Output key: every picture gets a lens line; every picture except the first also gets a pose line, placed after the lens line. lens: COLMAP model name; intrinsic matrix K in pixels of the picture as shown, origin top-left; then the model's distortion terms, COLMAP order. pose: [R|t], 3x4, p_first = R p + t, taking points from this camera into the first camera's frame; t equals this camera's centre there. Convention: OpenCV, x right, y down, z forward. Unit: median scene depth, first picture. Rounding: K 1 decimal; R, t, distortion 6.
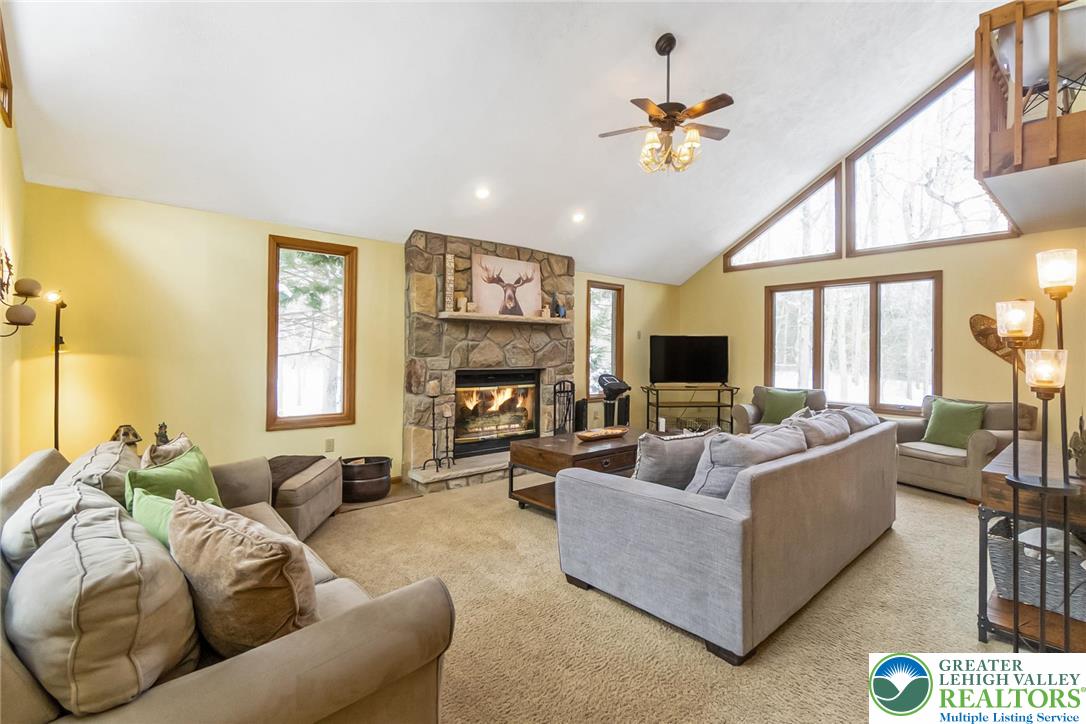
lens RADIAL K [[483.4, 0, 542.9], [0, 483.4, 353.8], [0, 0, 1]] dist [-0.002653, 0.000854]
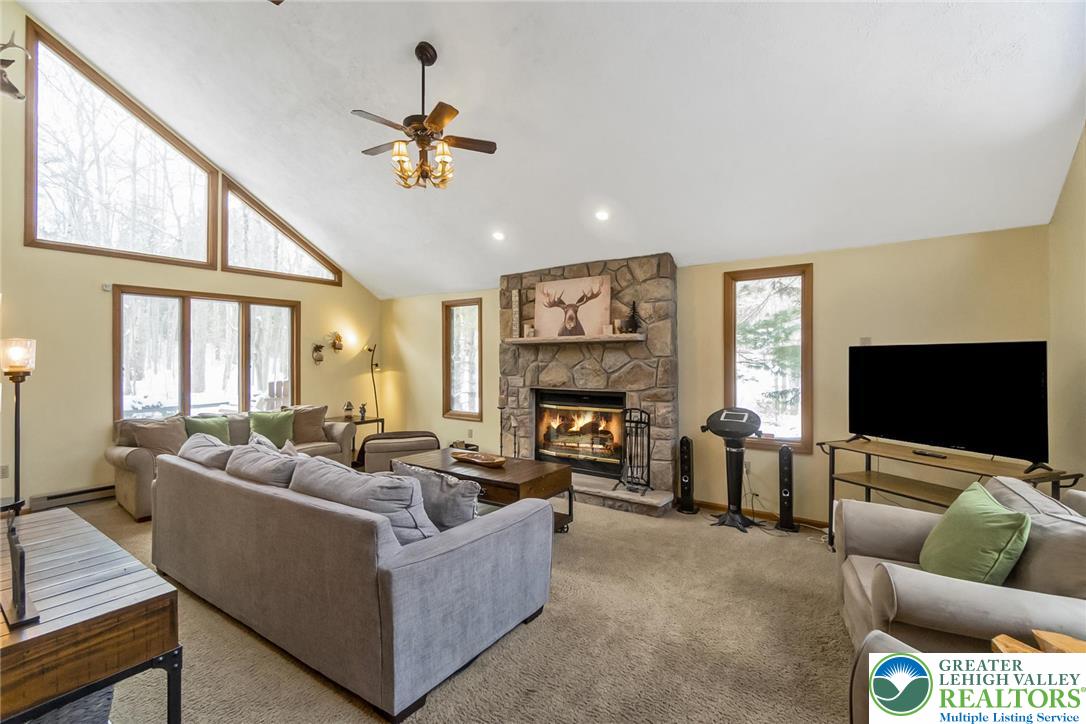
lens RADIAL K [[483.4, 0, 542.3], [0, 483.4, 357.2], [0, 0, 1]] dist [-0.002653, 0.000854]
pose [[0.255262, -0.008970, -0.966830, 0.867808], [-0.002243, 0.999949, -0.009869, -0.026030], [0.966869, 0.004688, 0.255229, 0.685419]]
